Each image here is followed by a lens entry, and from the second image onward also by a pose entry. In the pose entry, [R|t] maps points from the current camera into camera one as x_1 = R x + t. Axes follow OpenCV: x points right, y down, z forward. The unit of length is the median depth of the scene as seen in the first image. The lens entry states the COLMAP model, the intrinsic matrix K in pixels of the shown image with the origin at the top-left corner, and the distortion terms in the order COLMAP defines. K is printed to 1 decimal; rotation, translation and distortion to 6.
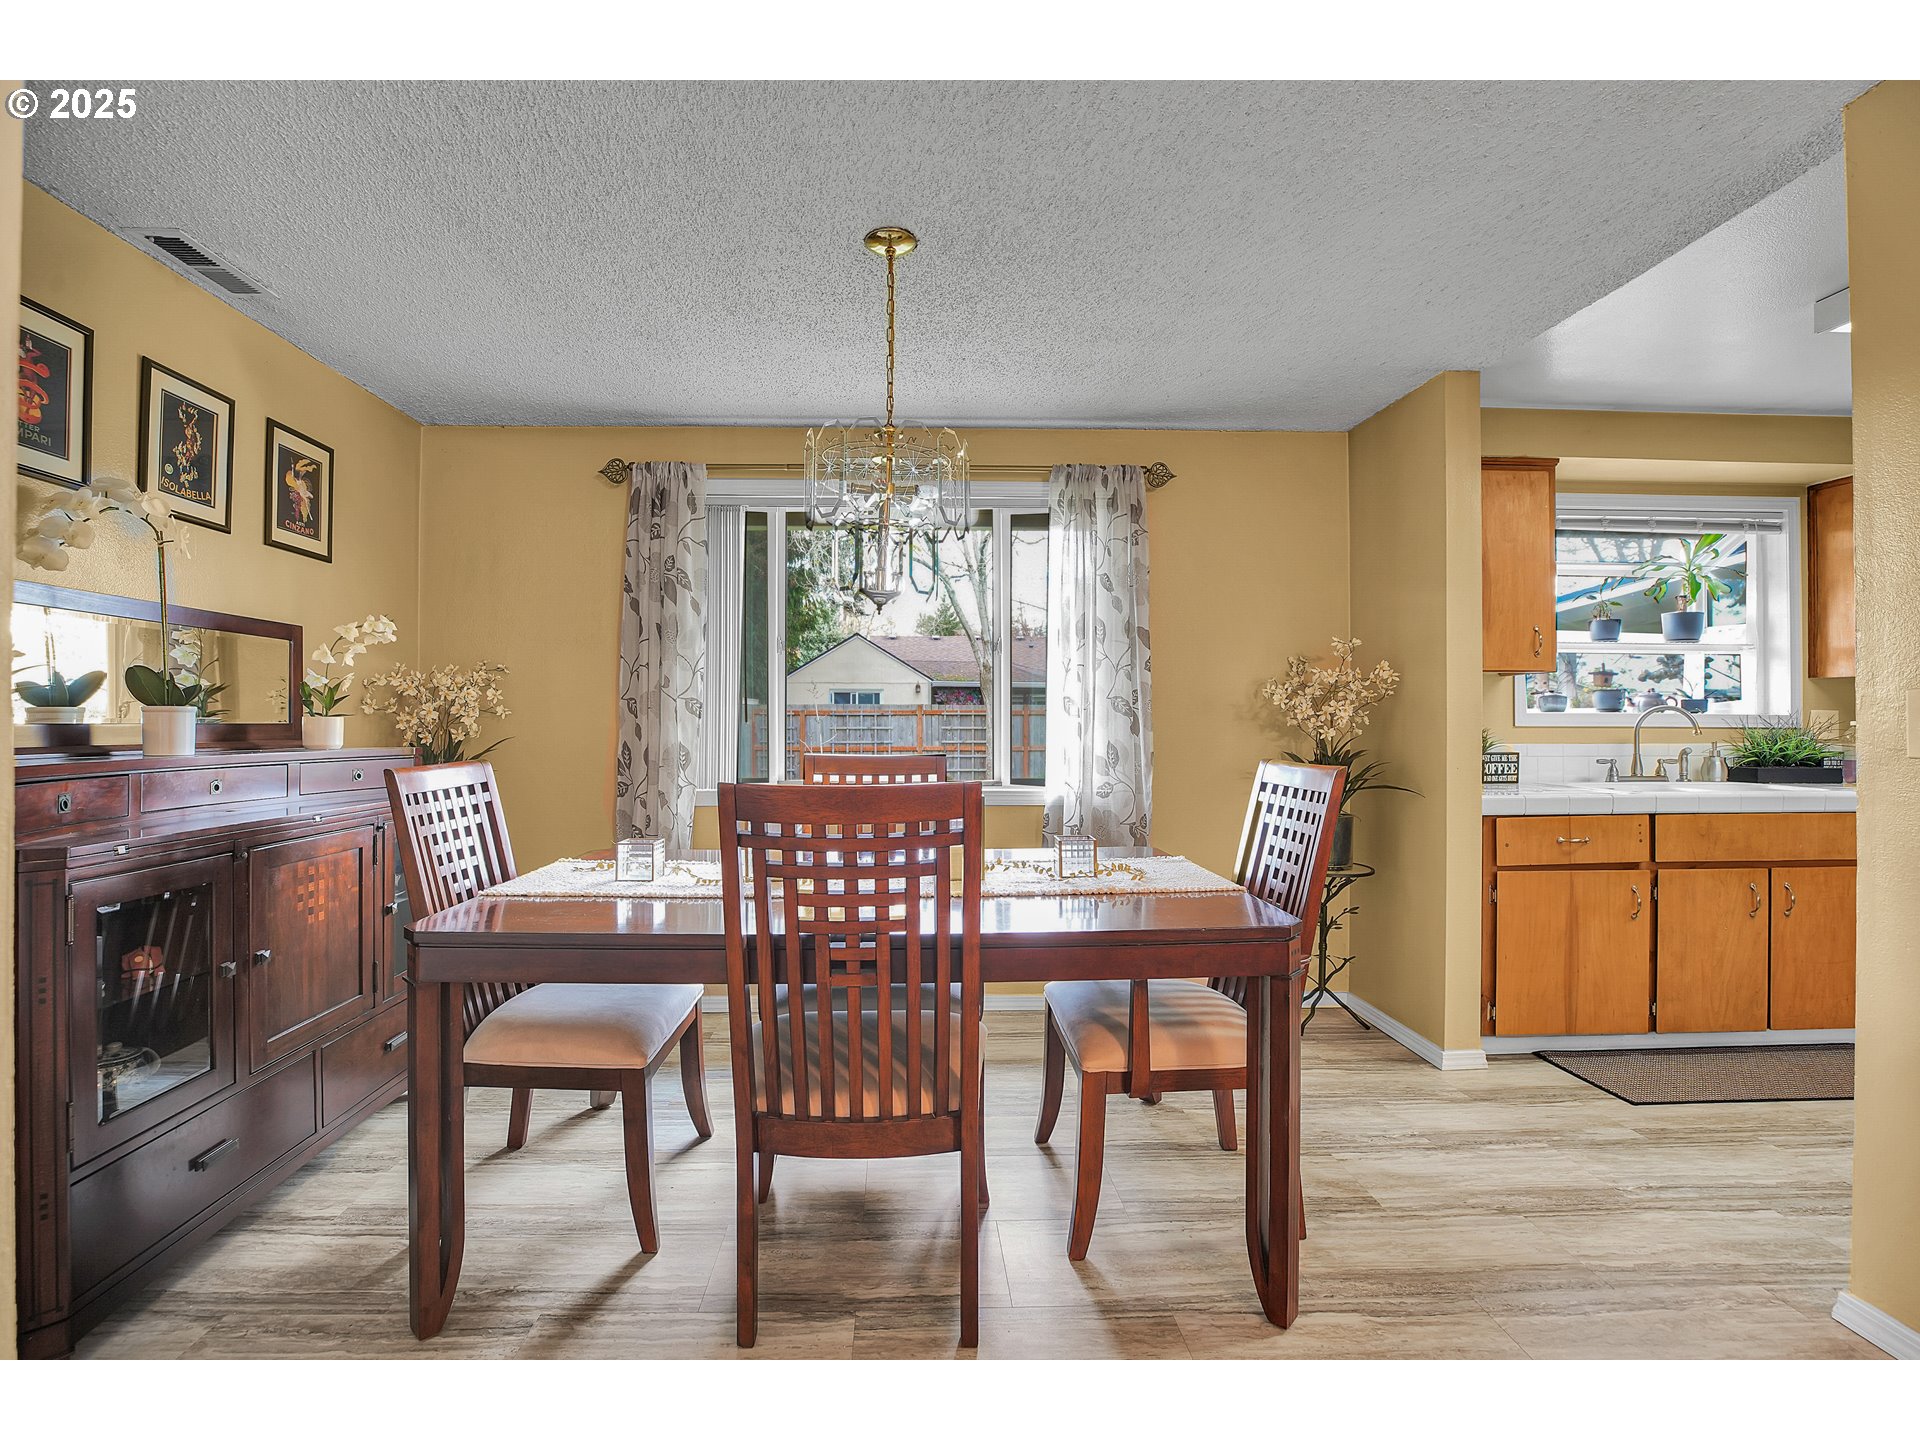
lens RADIAL K [[905.1, 0, 928.9], [0, 905.1, 717.0], [0, 0, 1]] dist [-0.039829, 0.014490]
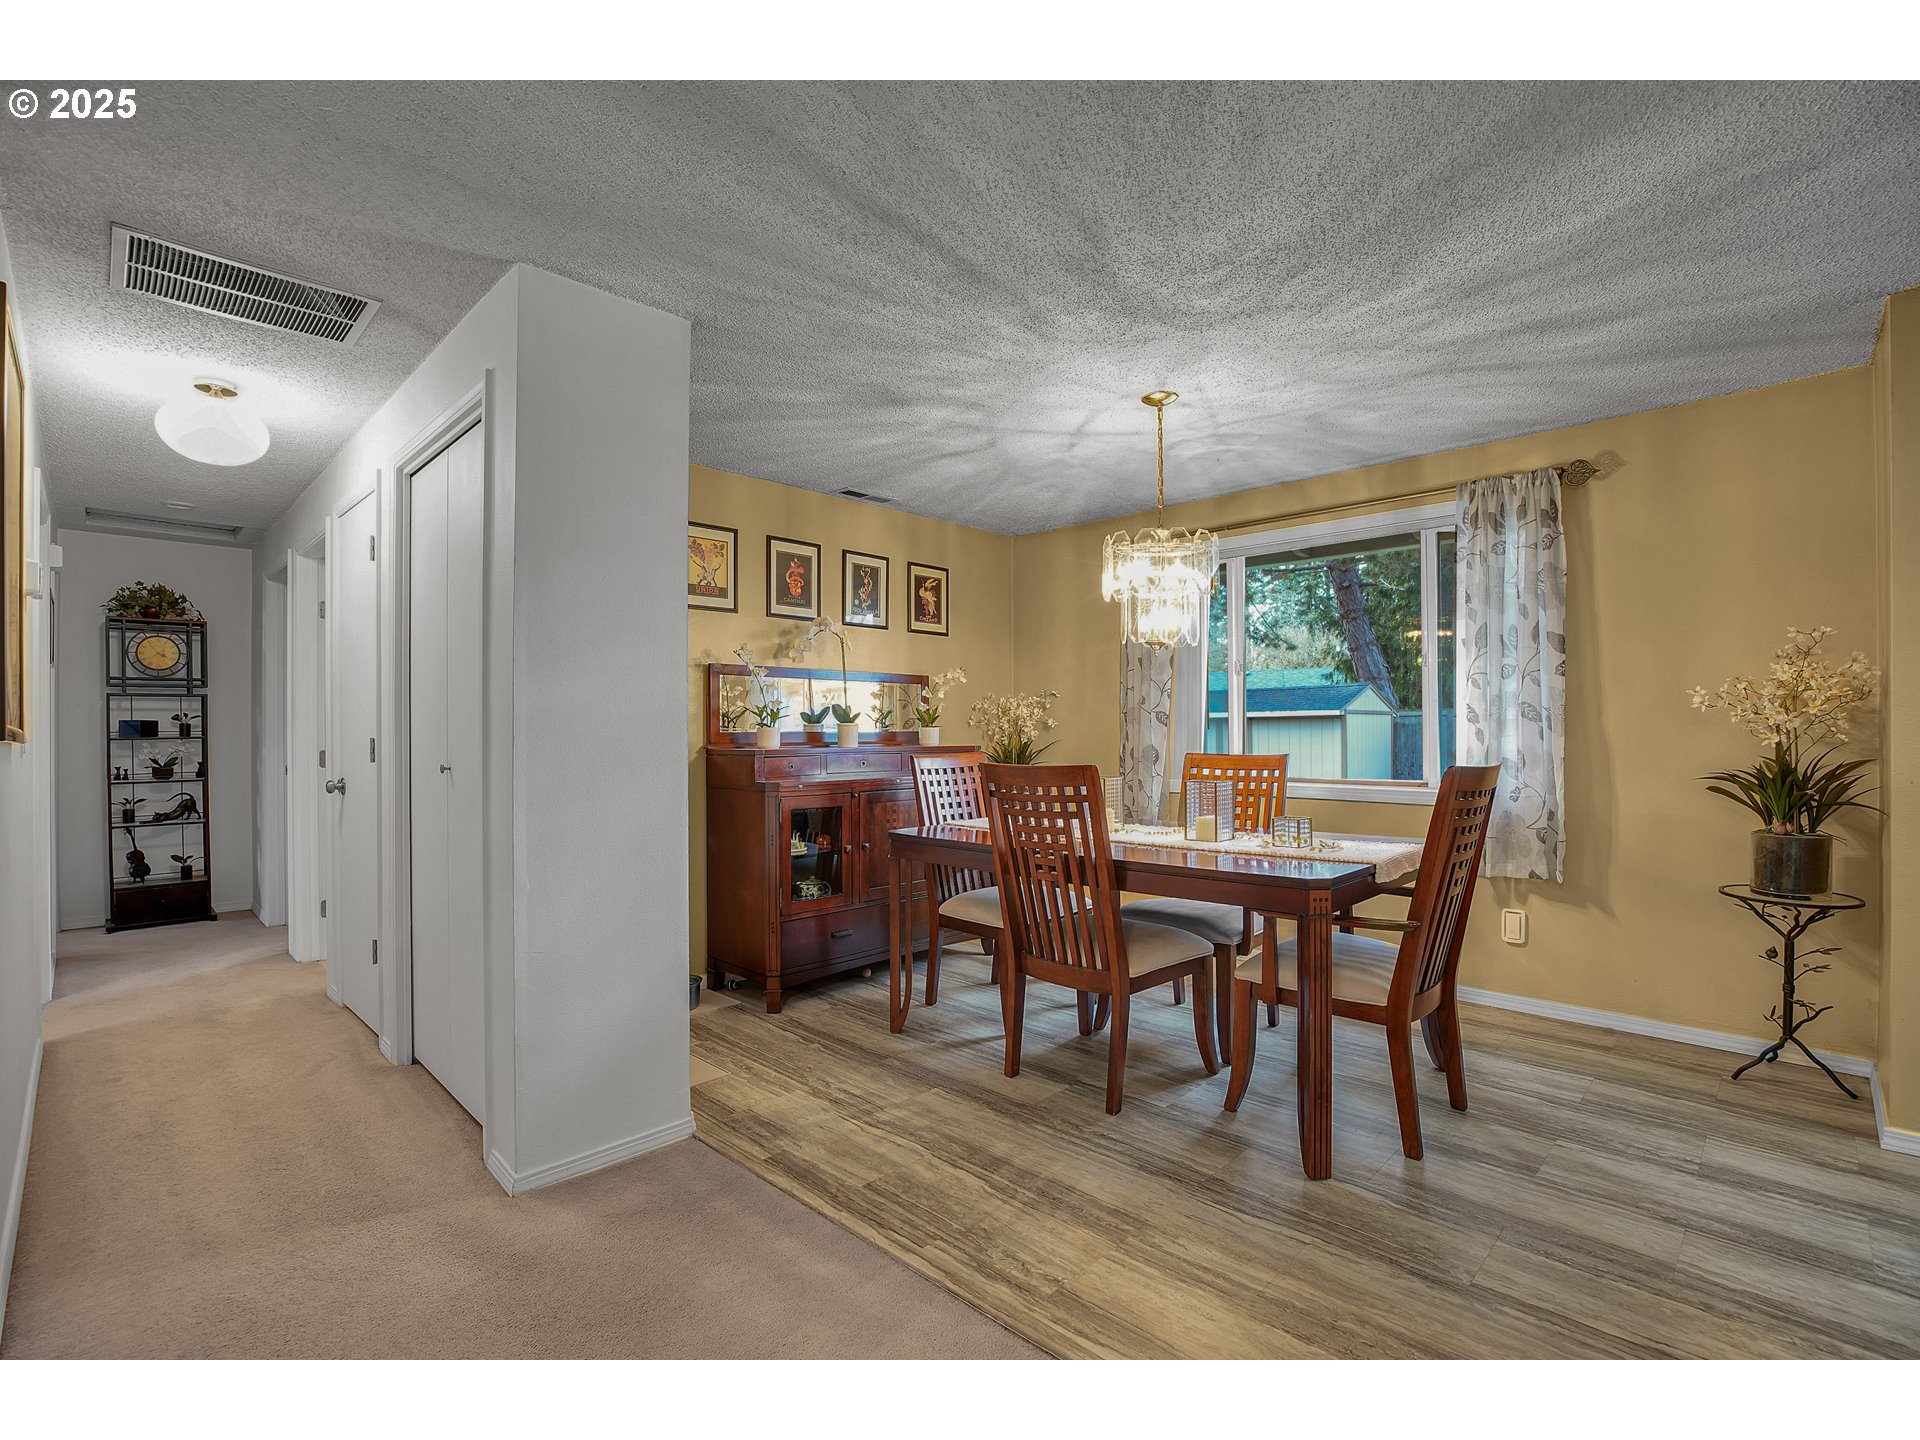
lens RADIAL K [[913.6, 0, 958.9], [0, 913.6, 730.6], [0, 0, 1]] dist [-0.000776, 0.000190]
pose [[0.696672, -0.002414, -0.717386, 0.721995], [0.009653, 0.999935, 0.006010, -0.004925], [0.717325, -0.011112, 0.696650, -0.243787]]
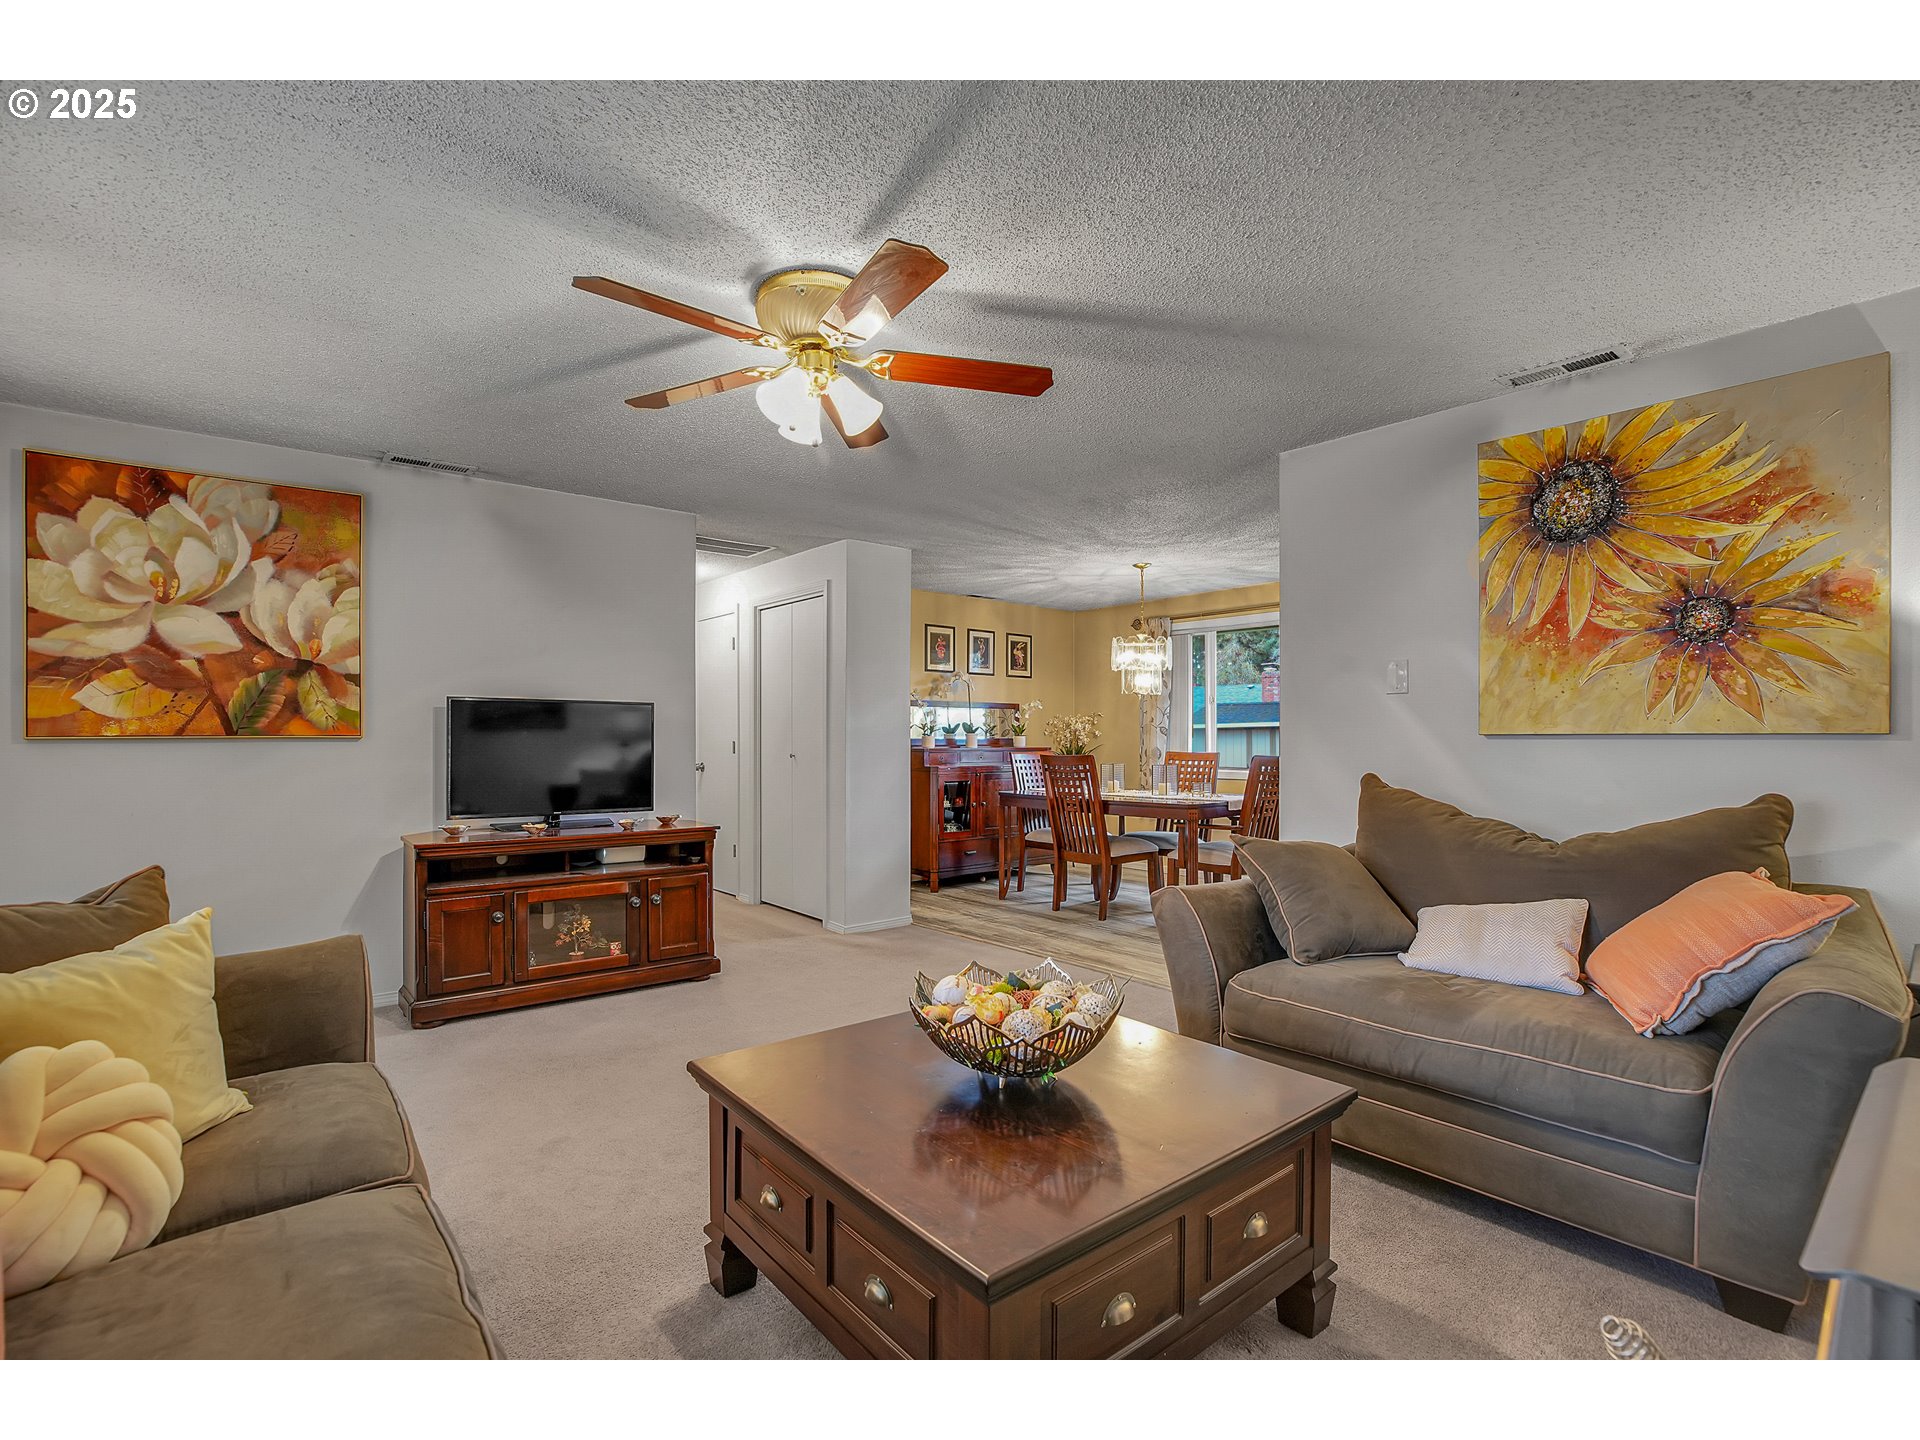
lens RADIAL K [[913.6, 0, 958.9], [0, 913.6, 730.6], [0, 0, 1]] dist [-0.000776, 0.000190]
pose [[0.625517, -0.005038, -0.780194, 1.633495], [0.006735, 0.999977, -0.001057, -0.018118], [0.780181, -0.004594, 0.625536, -1.089633]]
